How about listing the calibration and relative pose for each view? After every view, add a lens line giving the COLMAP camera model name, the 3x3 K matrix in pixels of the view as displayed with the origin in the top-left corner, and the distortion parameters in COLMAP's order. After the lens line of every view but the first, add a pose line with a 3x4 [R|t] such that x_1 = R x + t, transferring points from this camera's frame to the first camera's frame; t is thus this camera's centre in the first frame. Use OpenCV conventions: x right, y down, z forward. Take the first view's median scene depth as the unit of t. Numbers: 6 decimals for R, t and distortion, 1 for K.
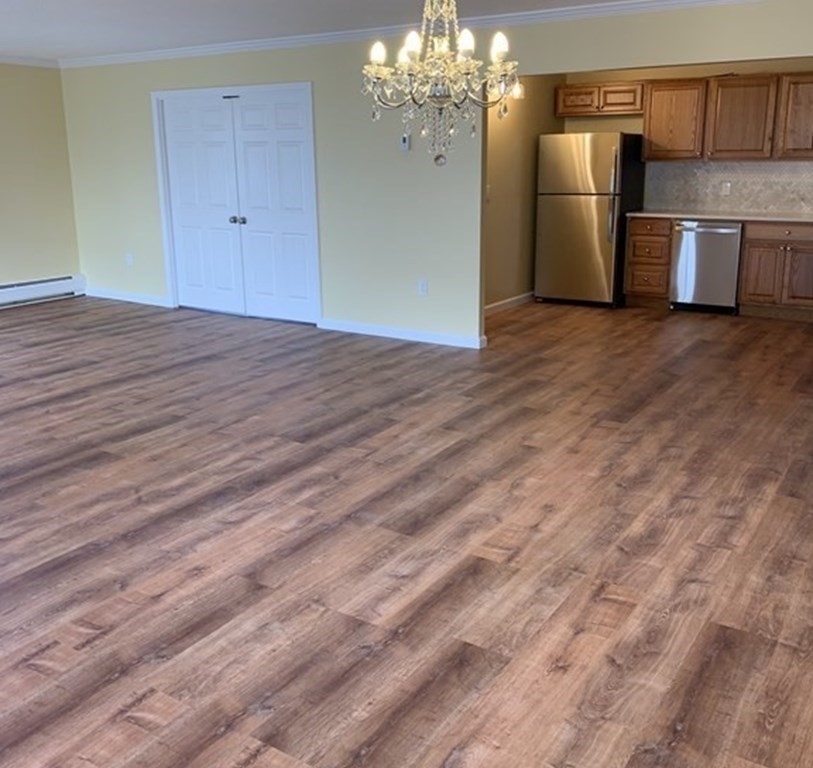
lens RADIAL K [[774.6, 0, 406.5], [0, 774.6, 384.0], [0, 0, 1]] dist [0.035454, -0.011531]
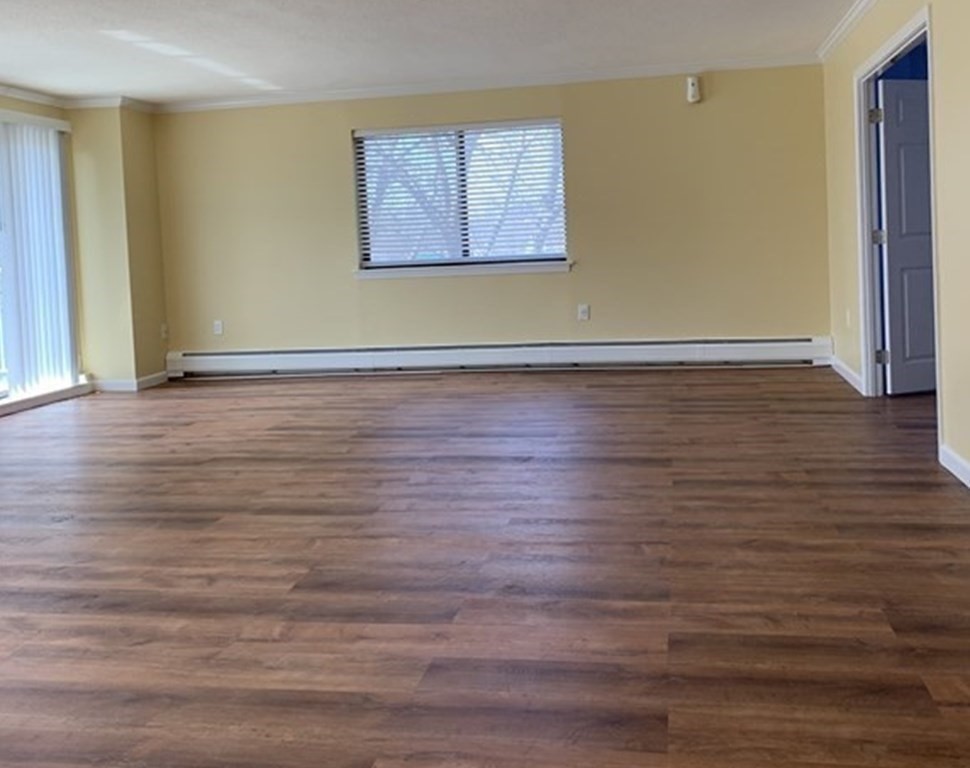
lens RADIAL K [[992.4, 0, 488.1], [0, 992.4, 294.4], [0, 0, 1]] dist [0.017657, -0.024227]
pose [[0.396438, 0.041552, -0.917121, 1.180204], [-0.220461, 0.974053, -0.051166, -0.265785], [0.891198, 0.222473, 0.395313, 1.491394]]
